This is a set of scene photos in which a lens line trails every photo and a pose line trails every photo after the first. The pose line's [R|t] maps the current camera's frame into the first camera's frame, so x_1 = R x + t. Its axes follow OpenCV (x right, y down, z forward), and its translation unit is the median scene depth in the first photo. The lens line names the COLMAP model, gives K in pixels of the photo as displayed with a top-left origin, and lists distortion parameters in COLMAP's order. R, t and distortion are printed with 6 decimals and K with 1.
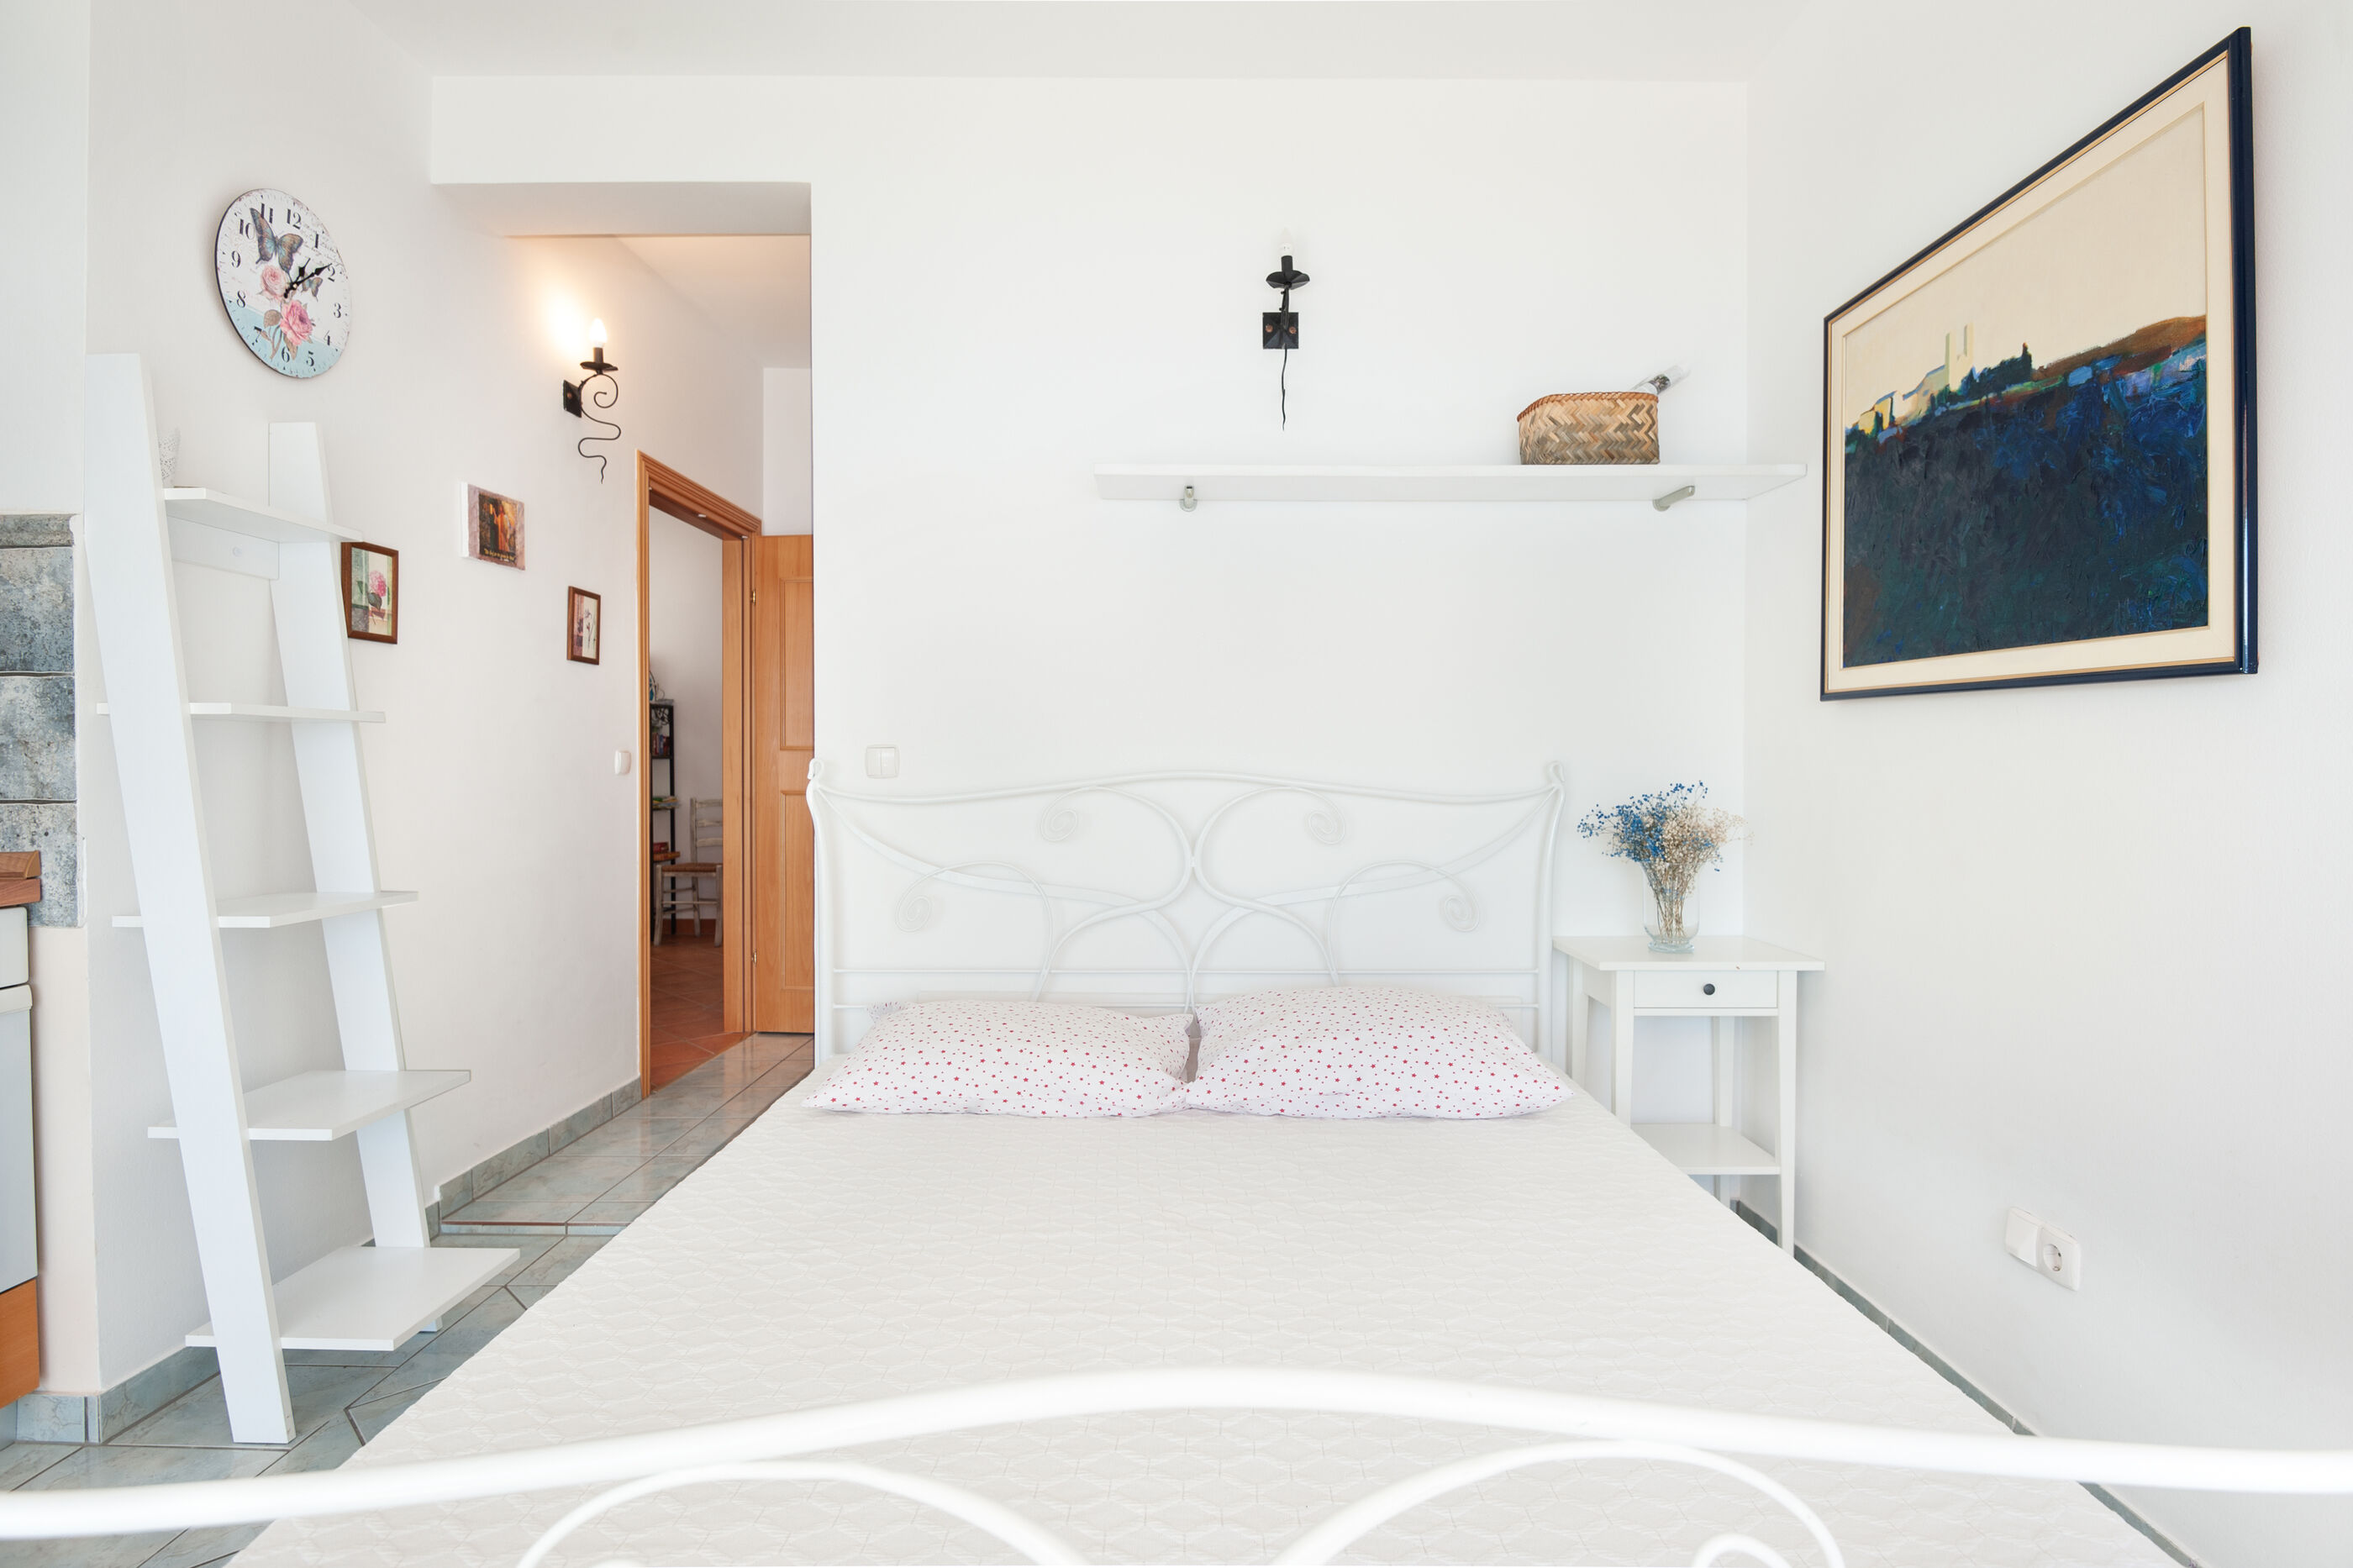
lens RADIAL K [[1249.3, 0, 1176.9], [0, 1249.3, 776.1], [0, 0, 1]] dist [-0.020661, -0.001254]
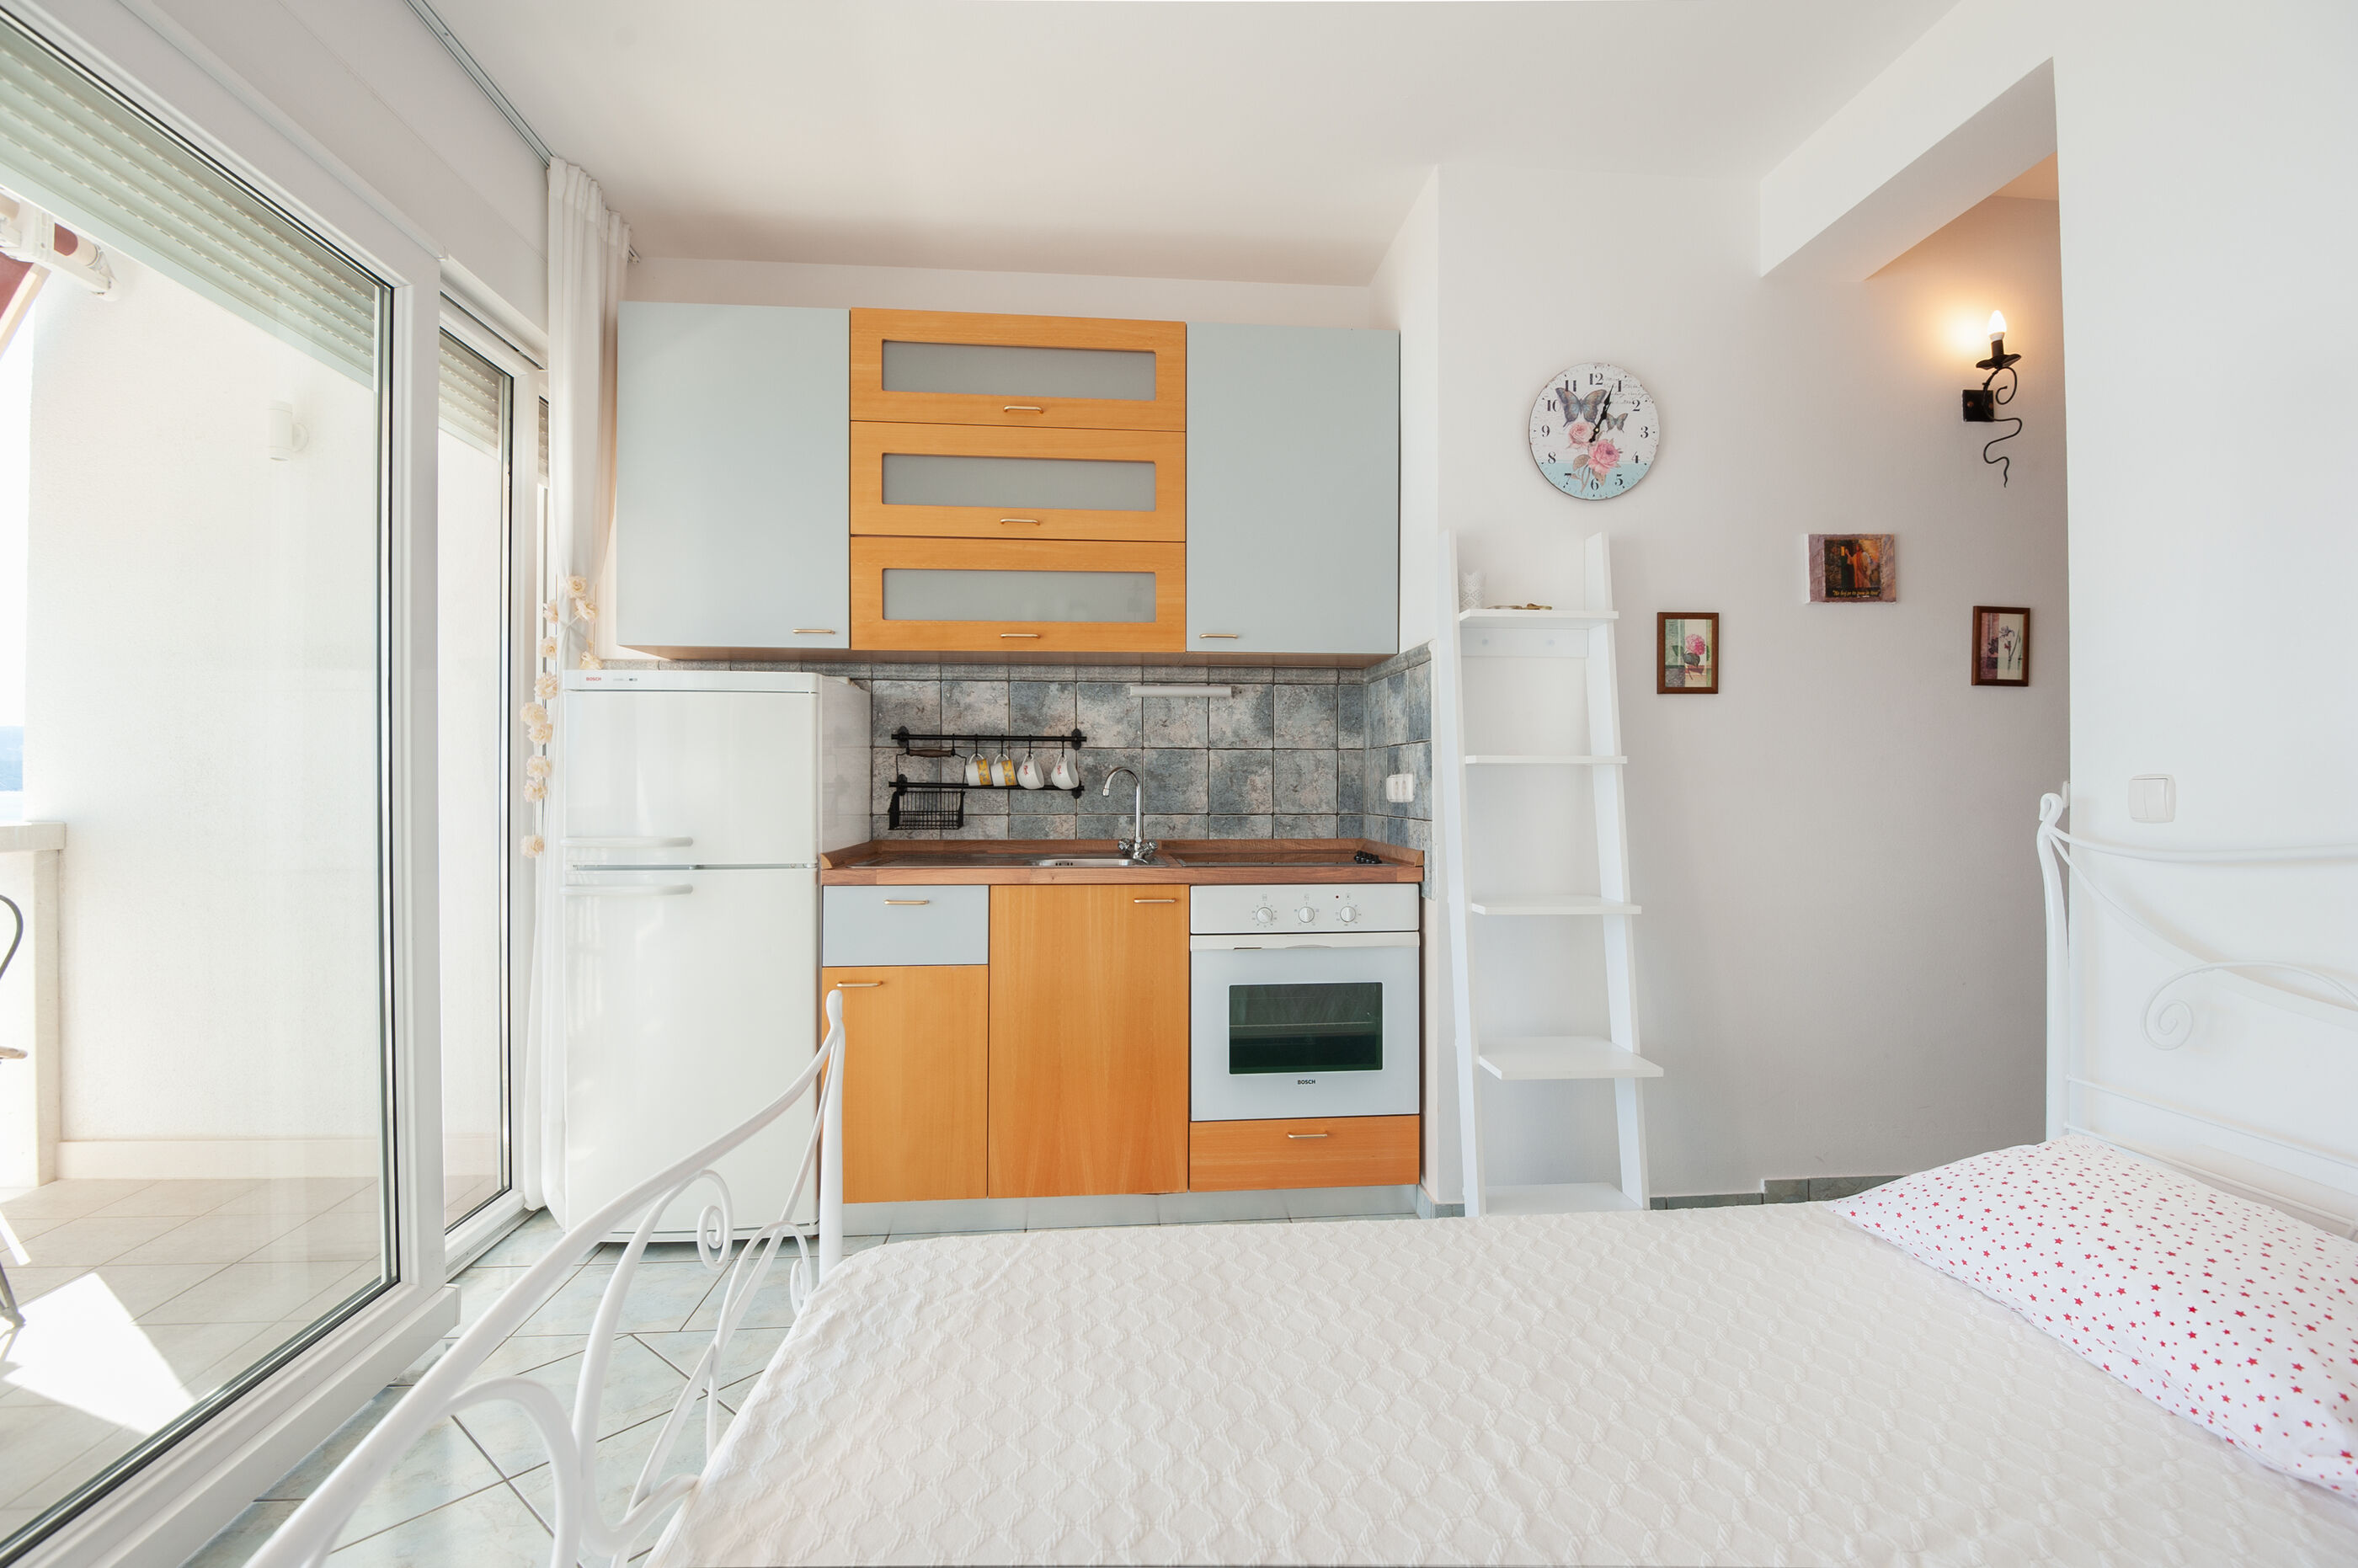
lens RADIAL K [[1117.5, 0, 1181.3], [0, 1117.5, 762.4], [0, 0, 1]] dist [0.010326, -0.004286]
pose [[0.070021, -0.012766, -0.997464, 0.392490], [-0.007349, 0.999884, -0.013313, -0.024861], [0.997518, 0.008262, 0.069919, 0.437817]]
